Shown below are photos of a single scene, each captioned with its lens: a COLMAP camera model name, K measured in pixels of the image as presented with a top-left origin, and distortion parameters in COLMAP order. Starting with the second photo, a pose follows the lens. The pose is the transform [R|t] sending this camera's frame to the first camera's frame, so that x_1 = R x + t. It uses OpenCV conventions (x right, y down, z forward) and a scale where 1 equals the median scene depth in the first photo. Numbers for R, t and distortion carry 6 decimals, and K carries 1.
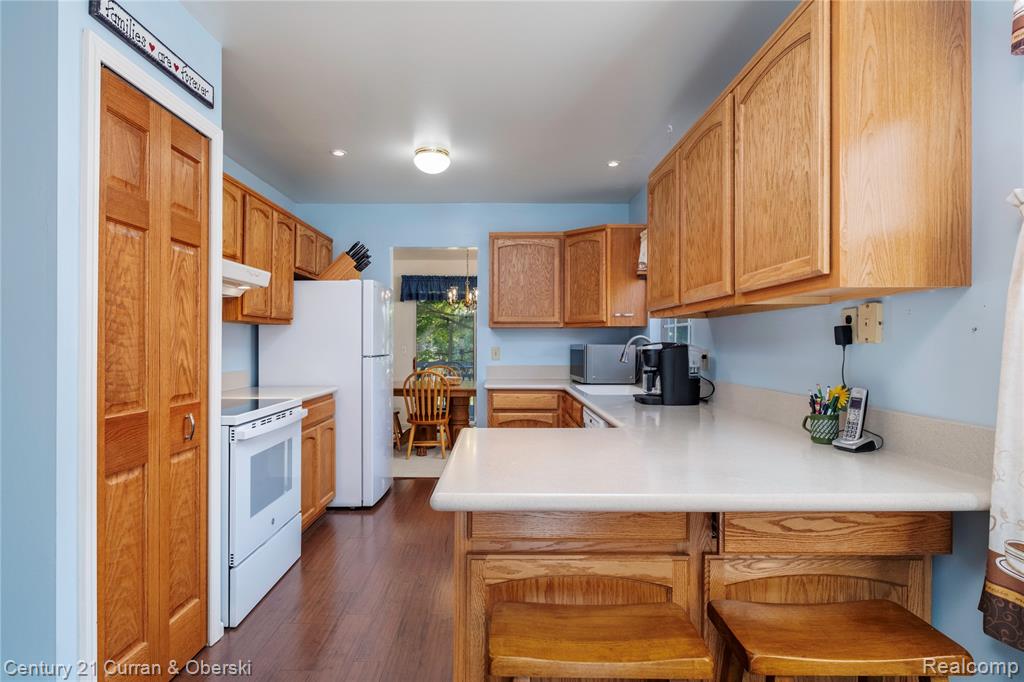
lens RADIAL K [[530.0, 0, 508.5], [0, 530.0, 348.9], [0, 0, 1]] dist [-0.003404, -0.001136]
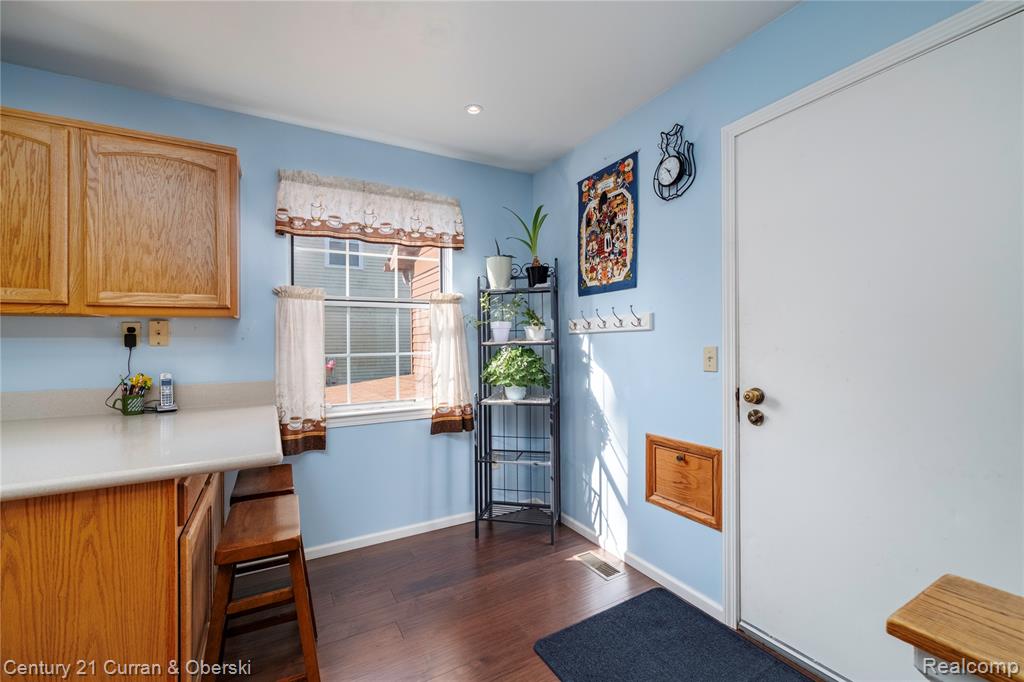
lens RADIAL K [[434.2, 0, 509.9], [0, 434.2, 336.7], [0, 0, 1]] dist [-0.003917, 0.000659]
pose [[-0.488324, 0.016803, 0.872501, -0.862668], [0.019525, 0.999775, -0.008327, -0.004011], [-0.872444, 0.012969, -0.488542, 0.621740]]
